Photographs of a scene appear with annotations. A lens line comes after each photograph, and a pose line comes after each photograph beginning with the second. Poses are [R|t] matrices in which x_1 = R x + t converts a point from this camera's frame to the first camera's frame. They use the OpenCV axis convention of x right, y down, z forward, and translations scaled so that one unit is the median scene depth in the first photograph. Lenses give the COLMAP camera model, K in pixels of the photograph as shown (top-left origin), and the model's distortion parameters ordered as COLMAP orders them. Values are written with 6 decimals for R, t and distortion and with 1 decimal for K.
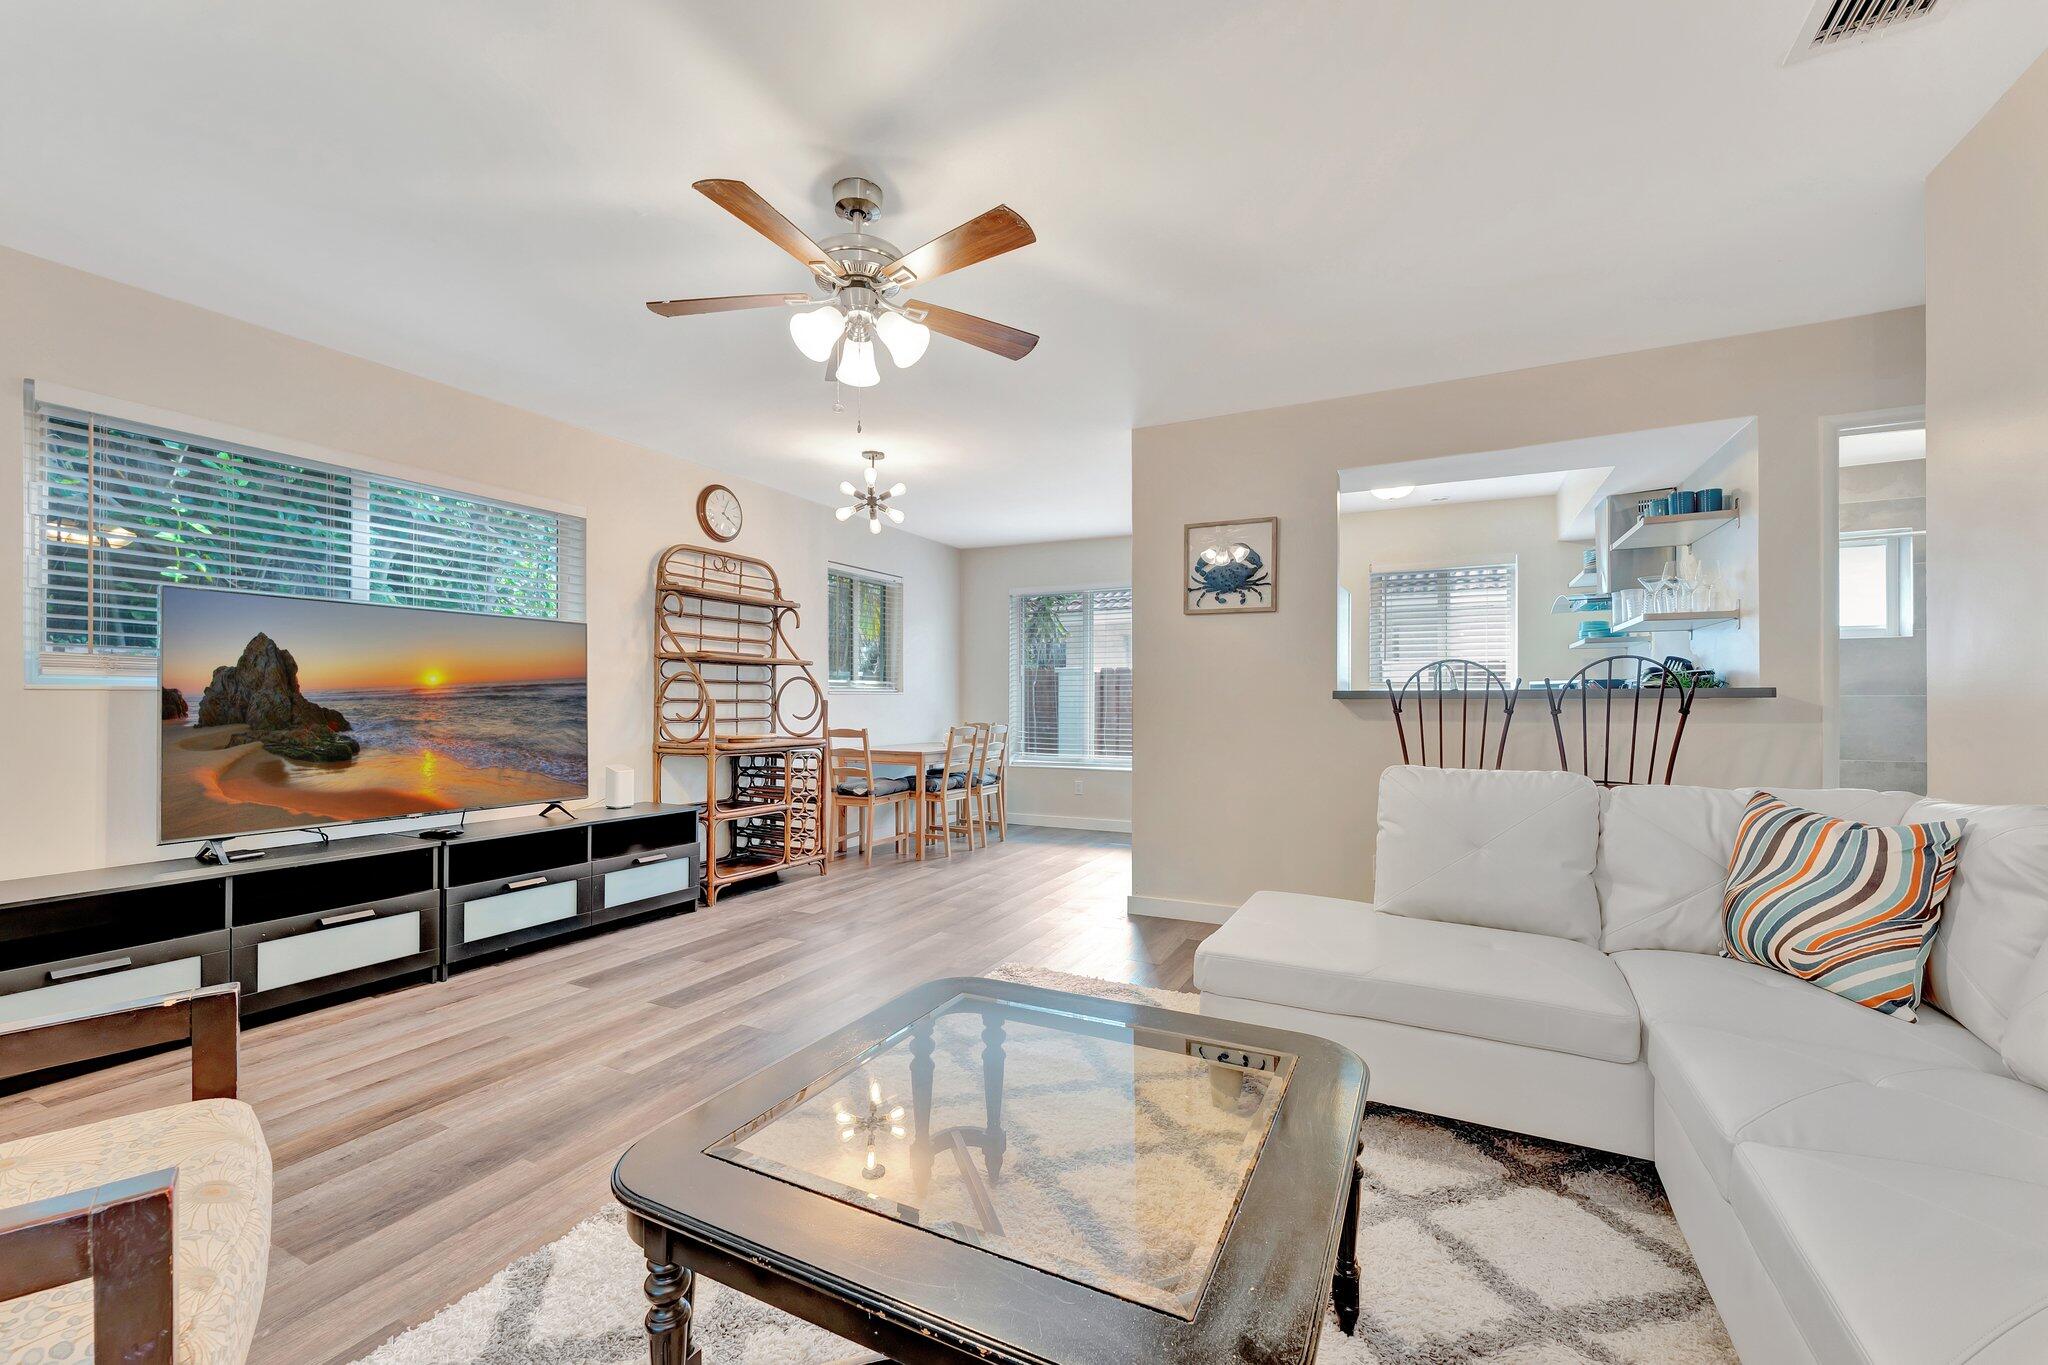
lens RADIAL K [[812.7, 0, 1018.0], [0, 812.7, 695.5], [0, 0, 1]] dist [-0.000096, 0.000007]
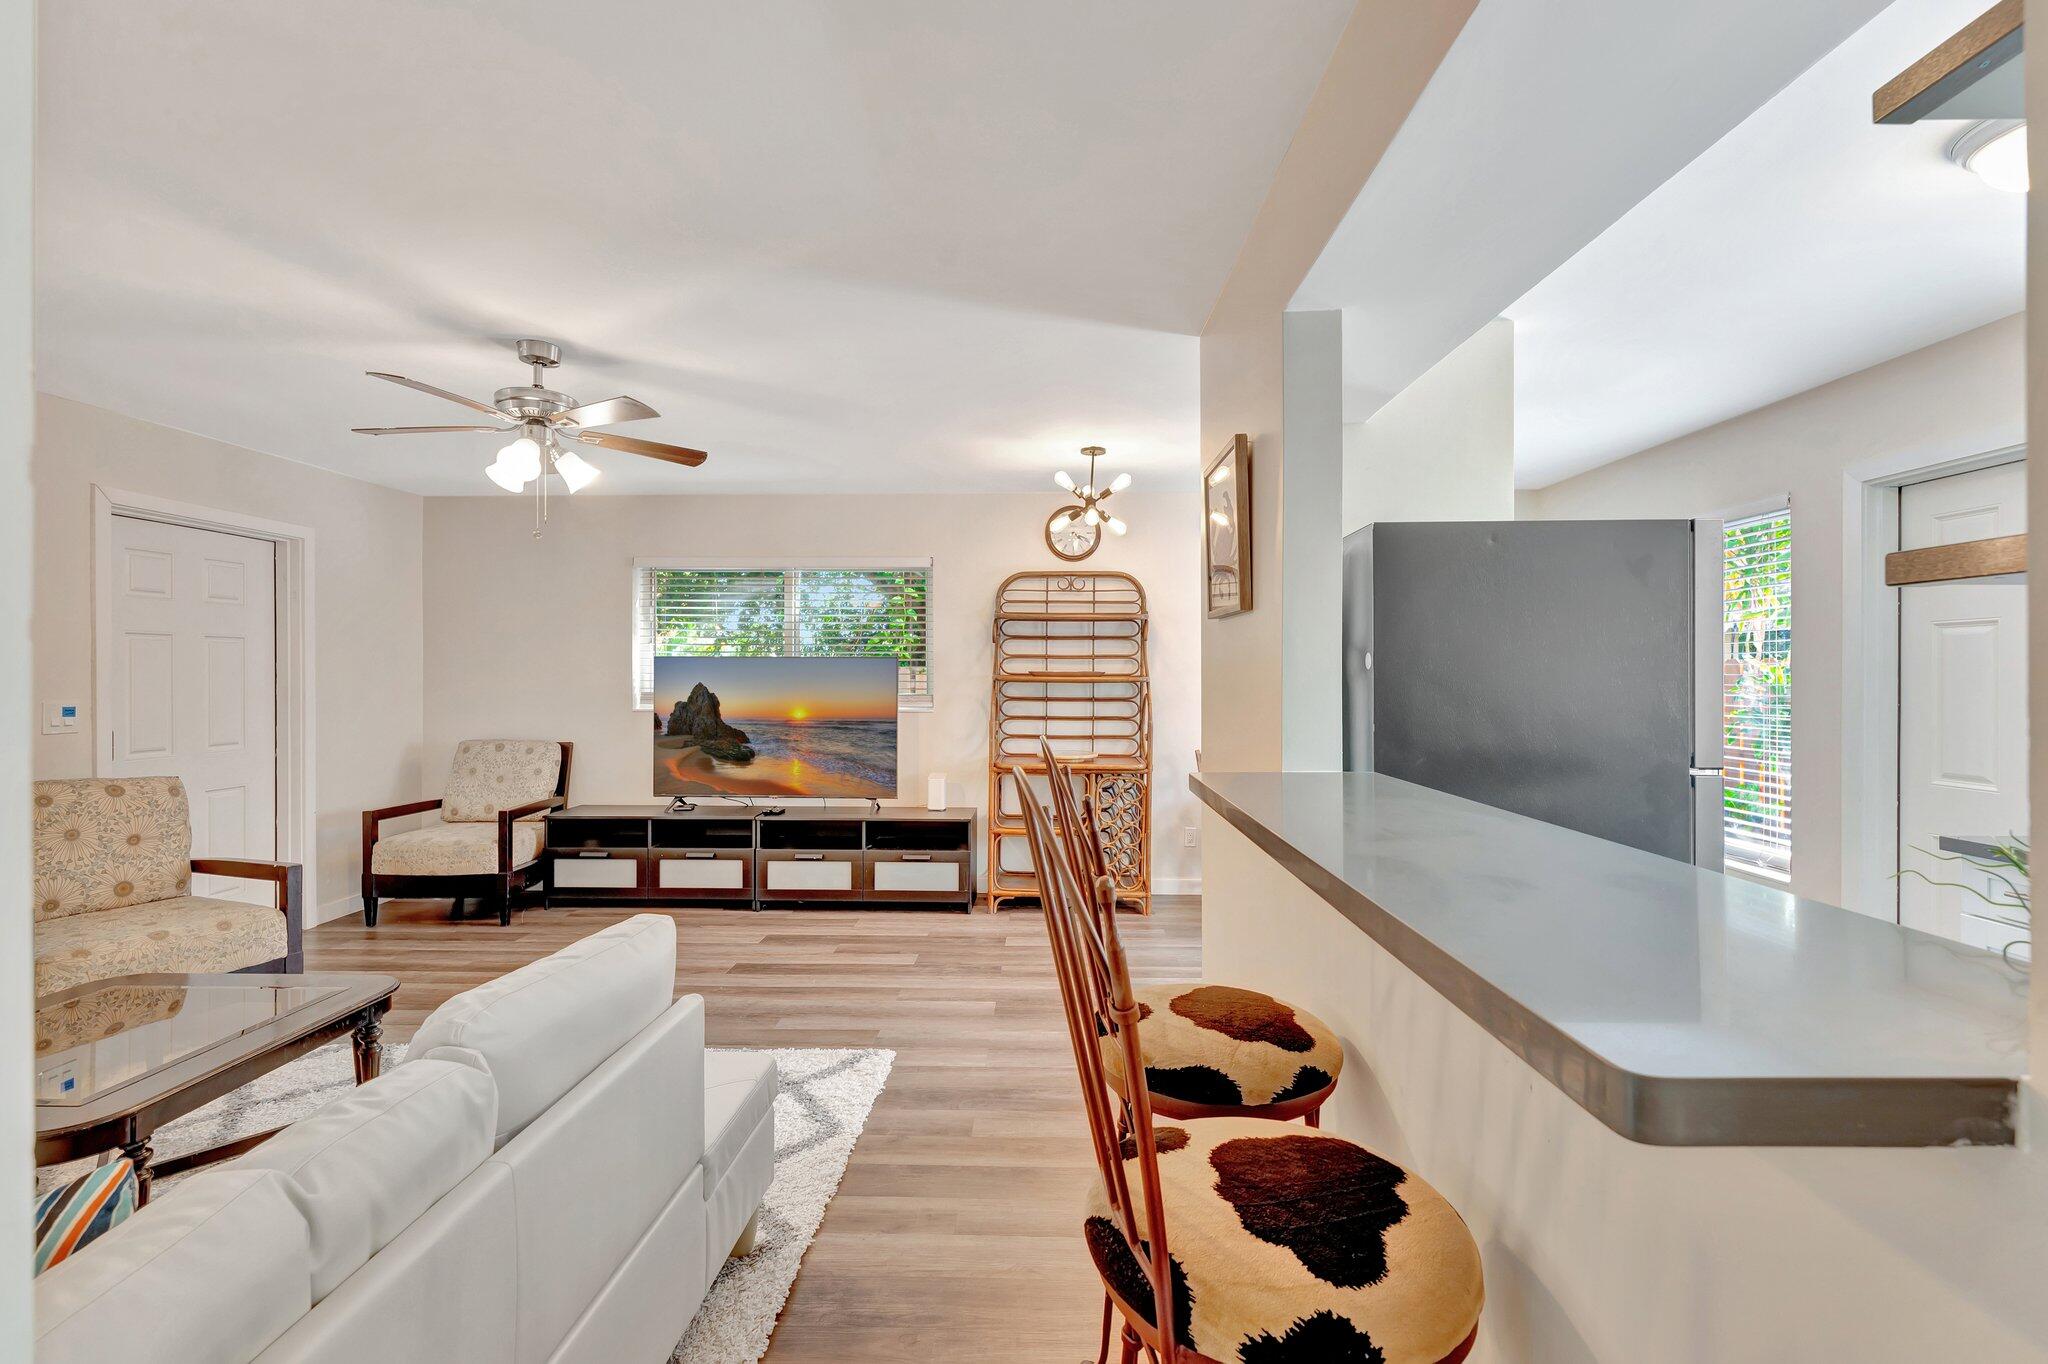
lens RADIAL K [[881.0, 0, 1037.4], [0, 881.0, 672.2], [0, 0, 1]] dist [-0.000890, -0.000168]
pose [[0.428394, -0.003585, -0.903585, 0.652051], [0.008989, 0.999960, 0.000294, -0.055009], [0.903547, -0.008248, 0.428409, 0.523441]]
